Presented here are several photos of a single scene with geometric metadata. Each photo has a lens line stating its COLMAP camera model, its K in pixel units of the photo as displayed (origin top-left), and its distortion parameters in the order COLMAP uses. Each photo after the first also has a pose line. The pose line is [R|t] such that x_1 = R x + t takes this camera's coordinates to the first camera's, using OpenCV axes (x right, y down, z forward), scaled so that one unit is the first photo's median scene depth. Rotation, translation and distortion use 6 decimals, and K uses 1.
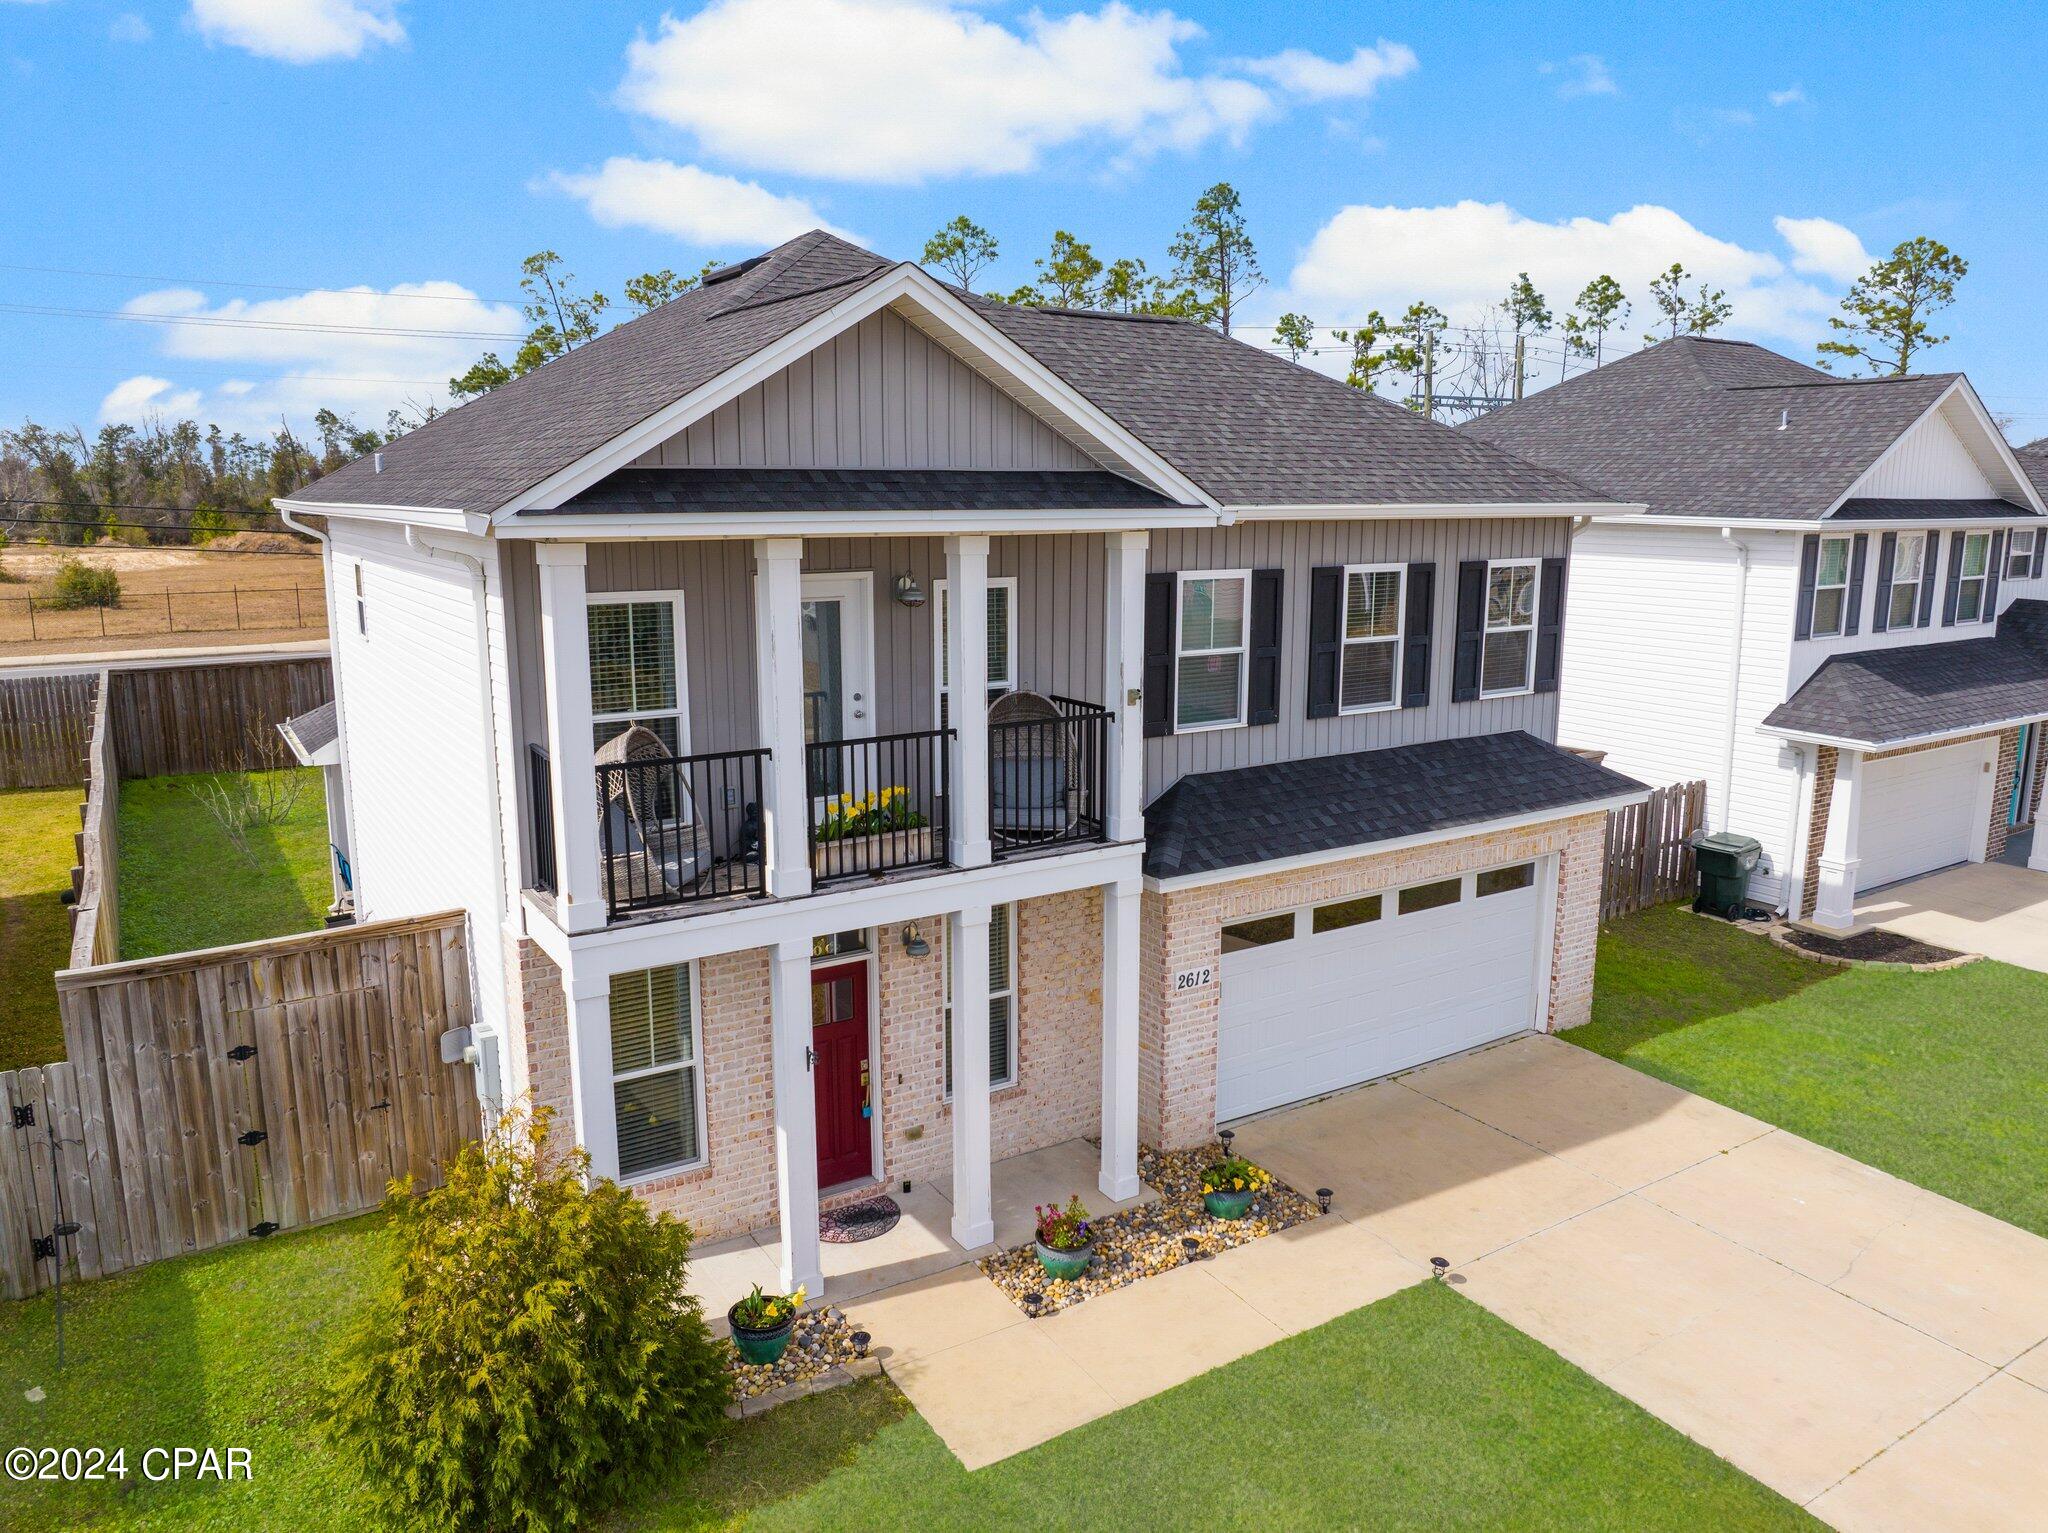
lens RADIAL K [[1449.8, 0, 1024.0], [0, 1449.8, 766.5], [0, 0, 1]] dist [-0.055250, 0.023839]
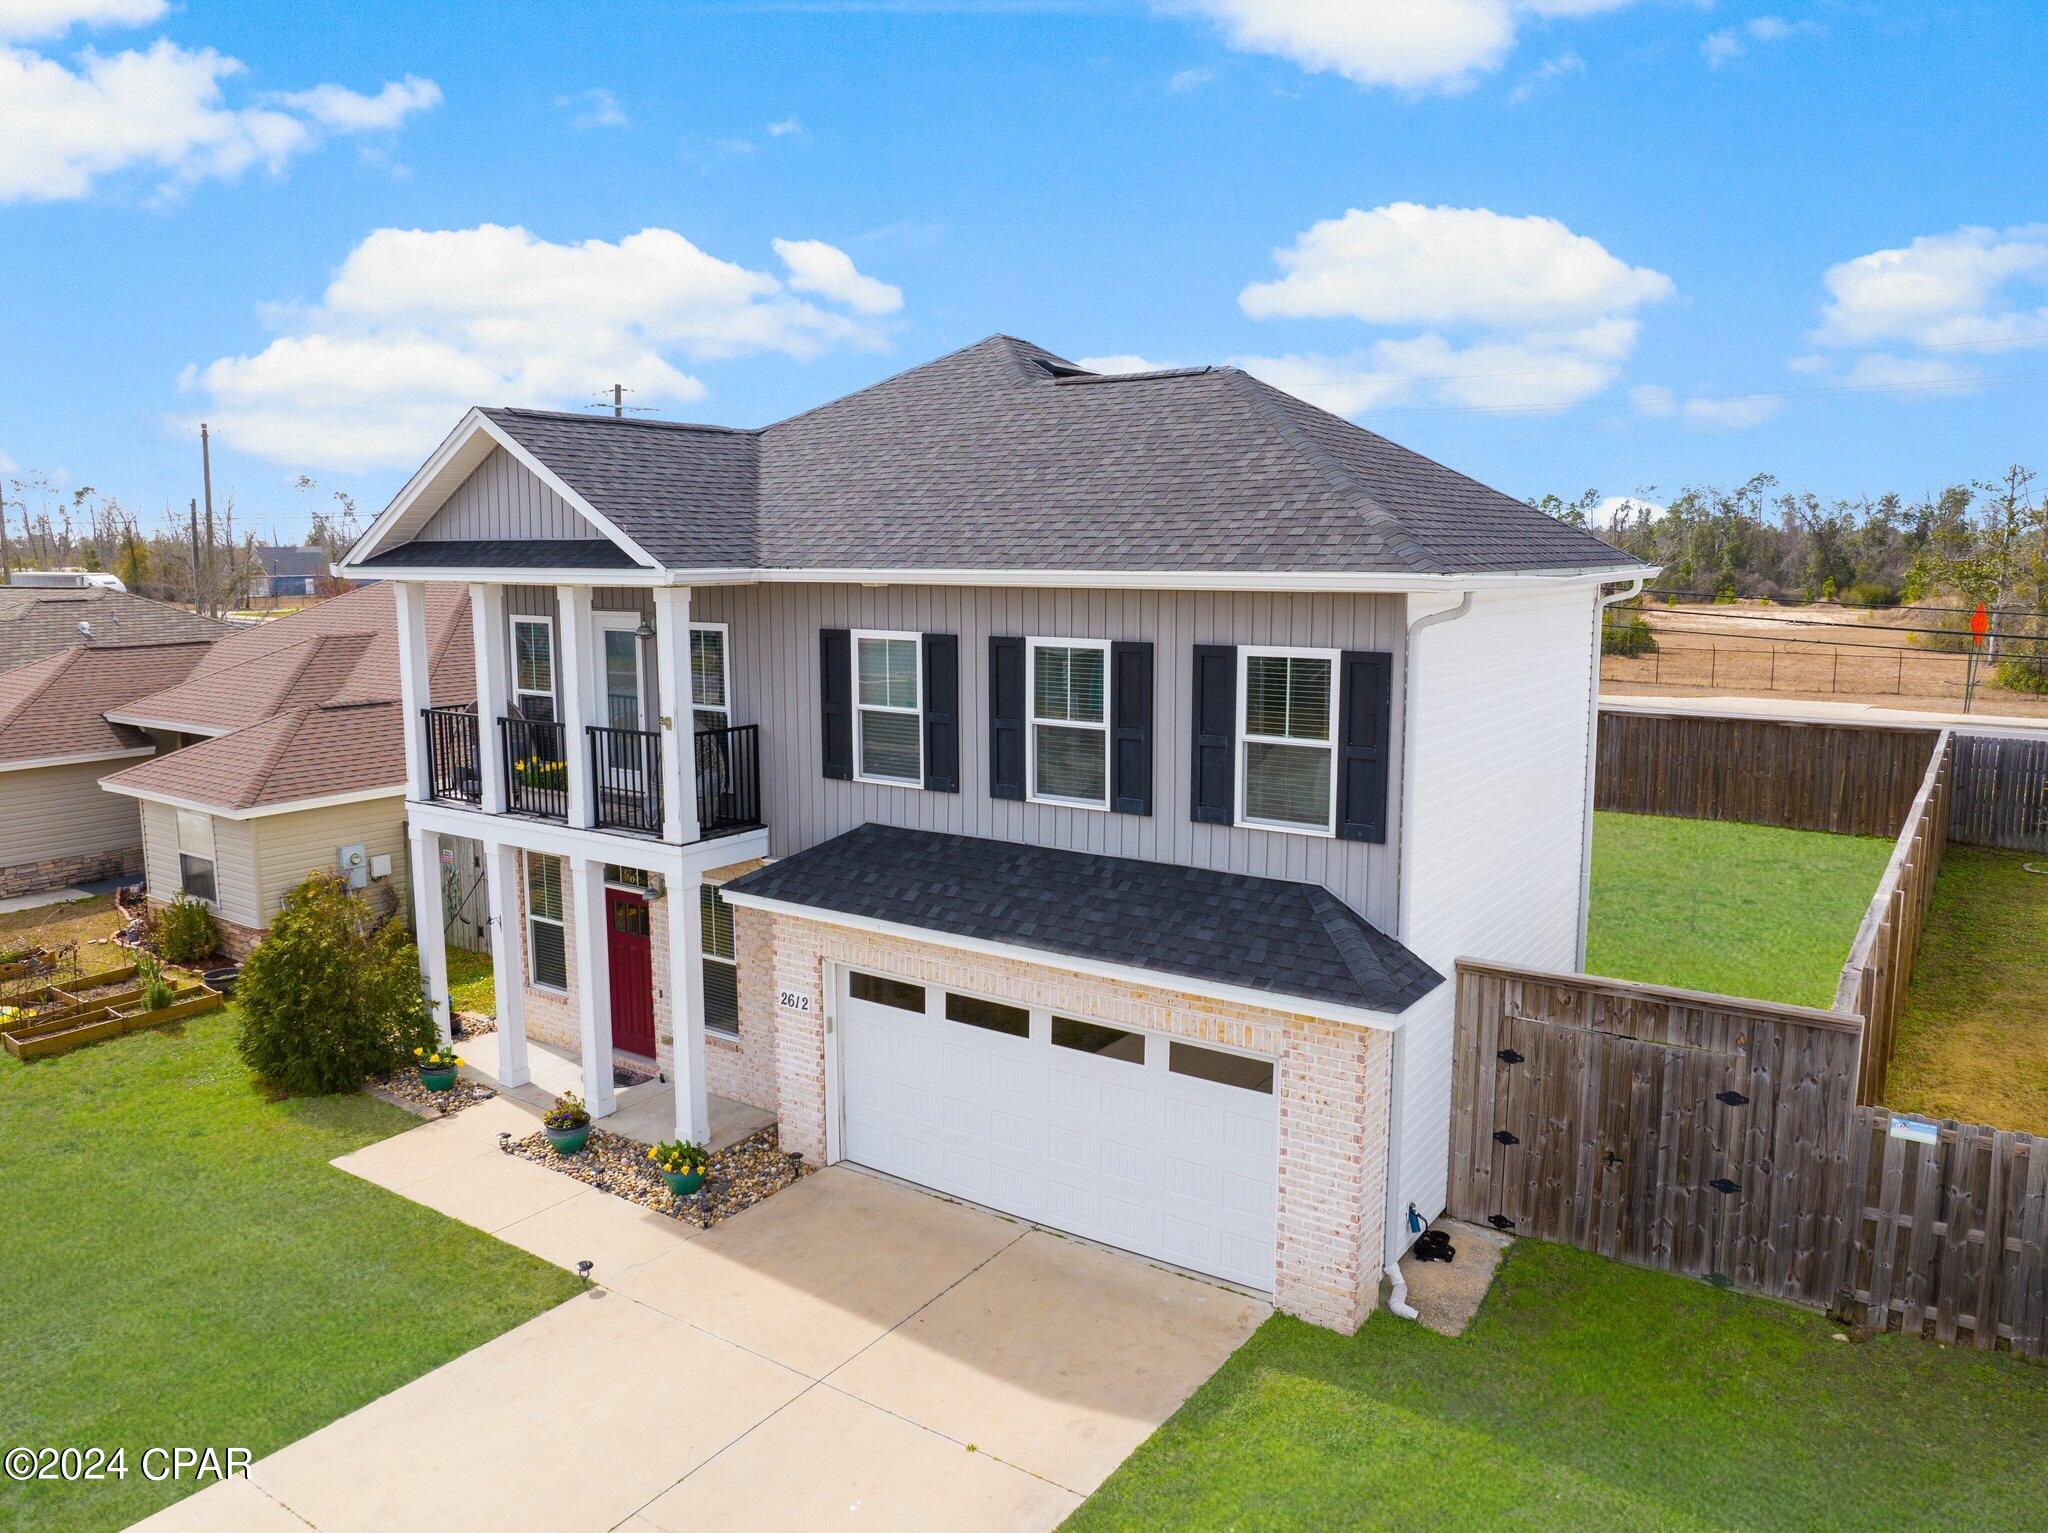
lens RADIAL K [[1449.8, 0, 1024.0], [0, 1449.8, 766.5], [0, 0, 1]] dist [-0.055250, 0.023839]
pose [[0.388071, 0.136814, -0.911418, 1.137287], [-0.175486, 0.981797, 0.072659, -0.133670], [0.904768, 0.131744, 0.405016, 0.685582]]
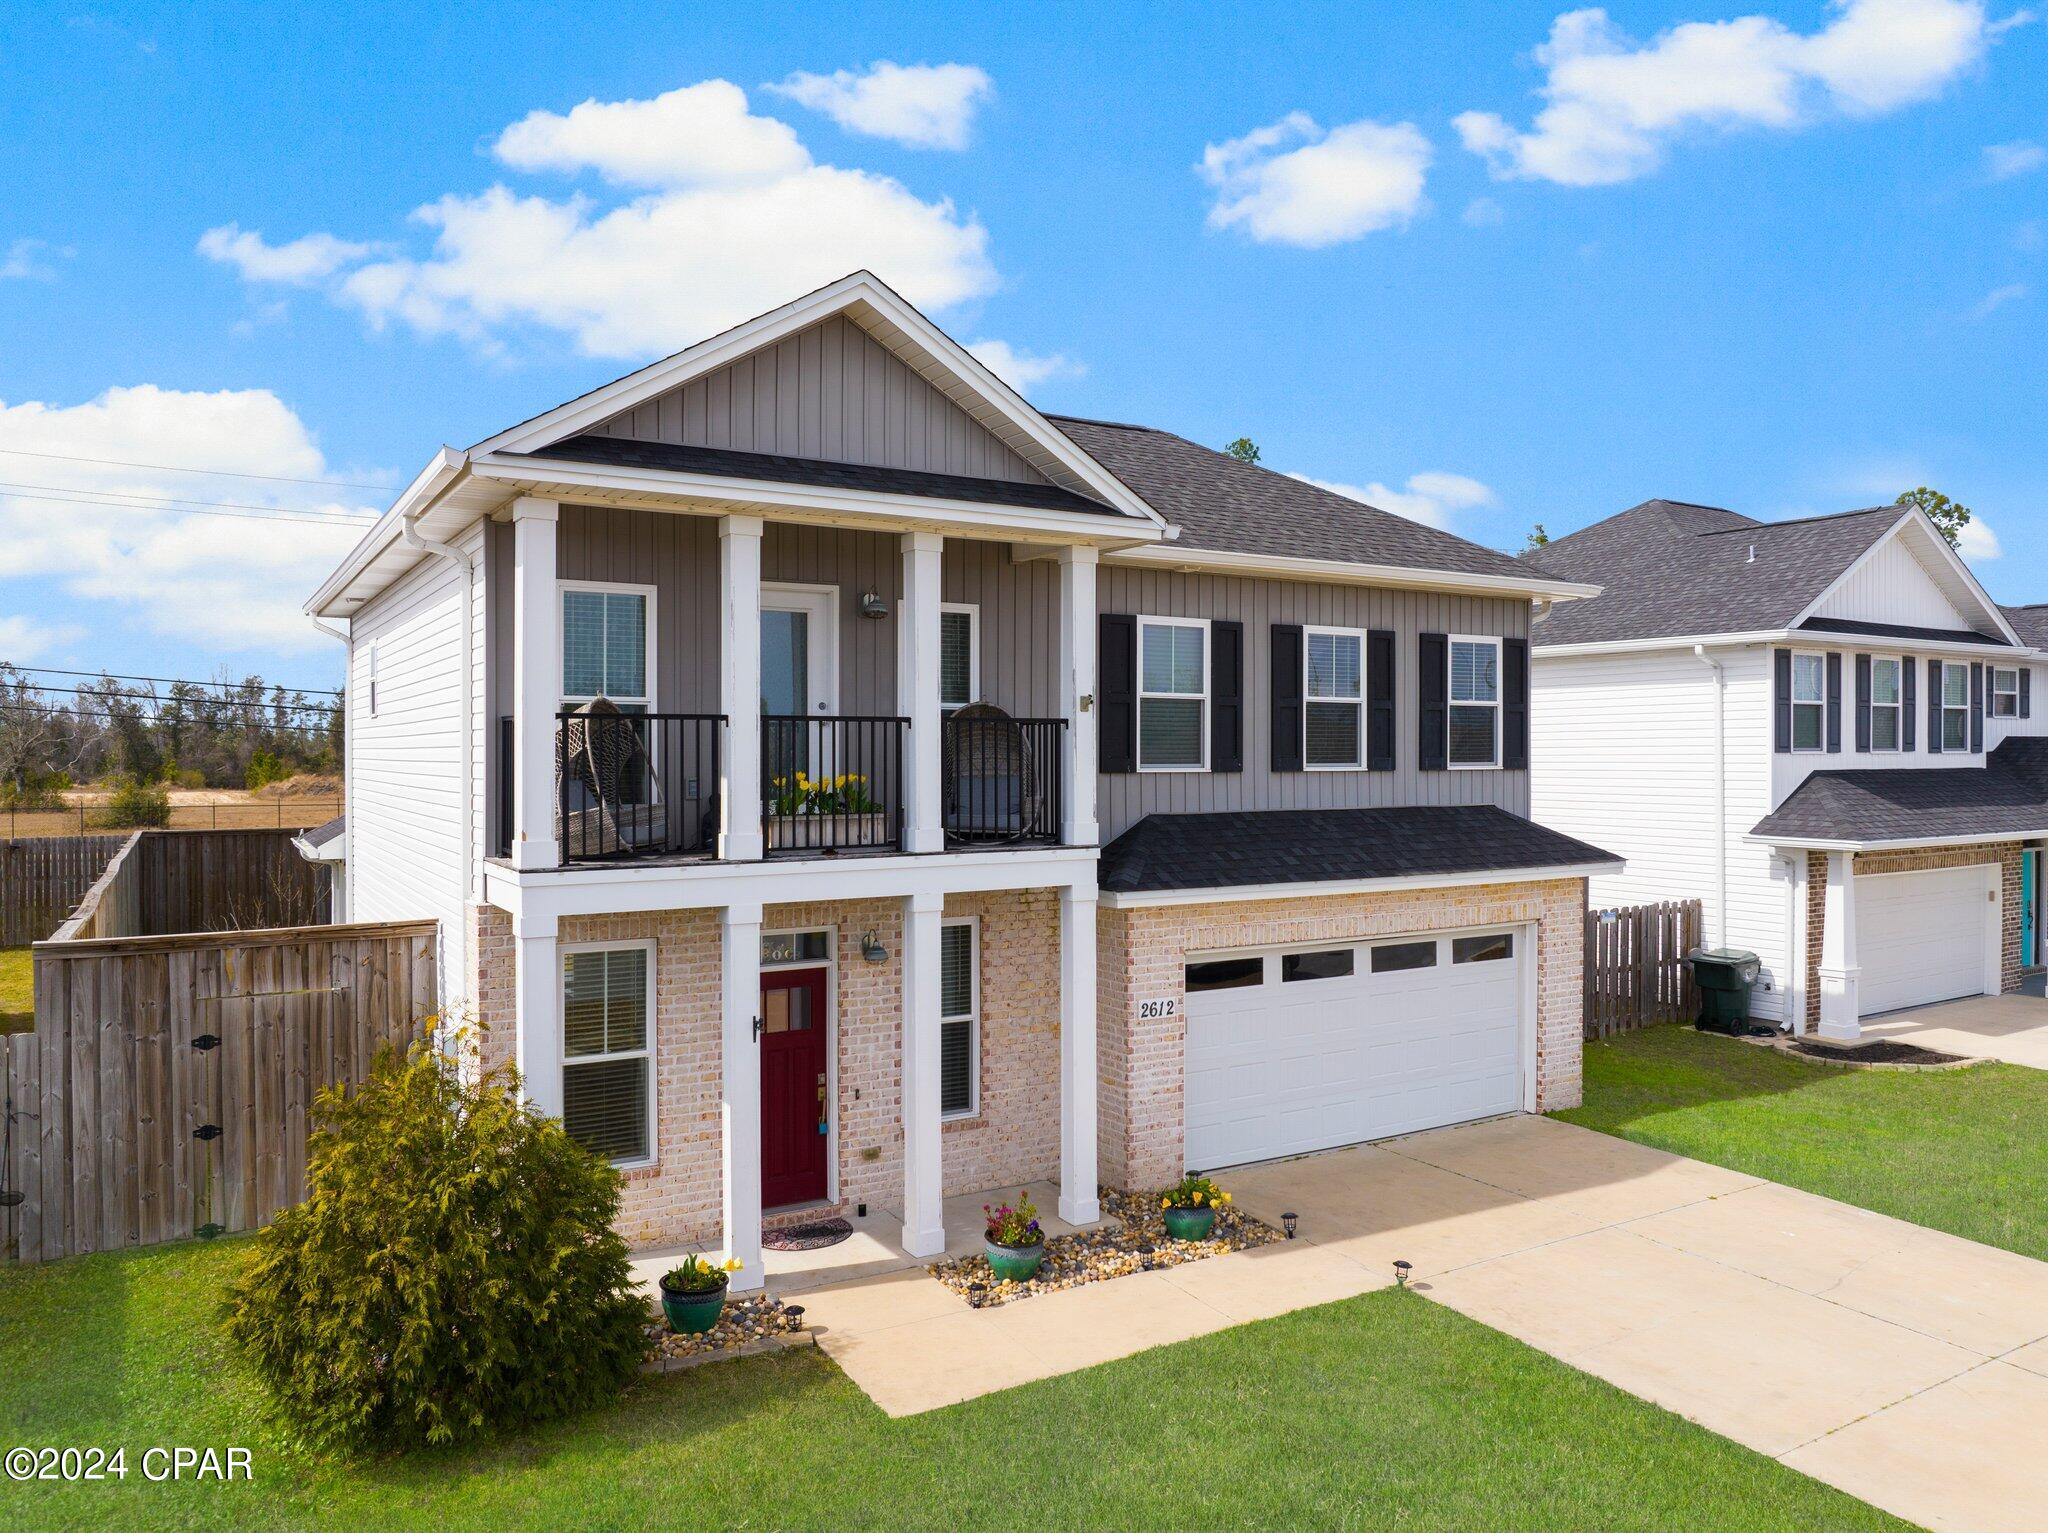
lens RADIAL K [[1449.8, 0, 1024.0], [0, 1449.8, 766.5], [0, 0, 1]] dist [-0.055250, 0.023839]
pose [[0.999629, -0.000184, -0.027253, 0.052079], [-0.004775, 0.983325, -0.181792, 0.162456], [0.026832, 0.181855, 0.982959, -0.013445]]
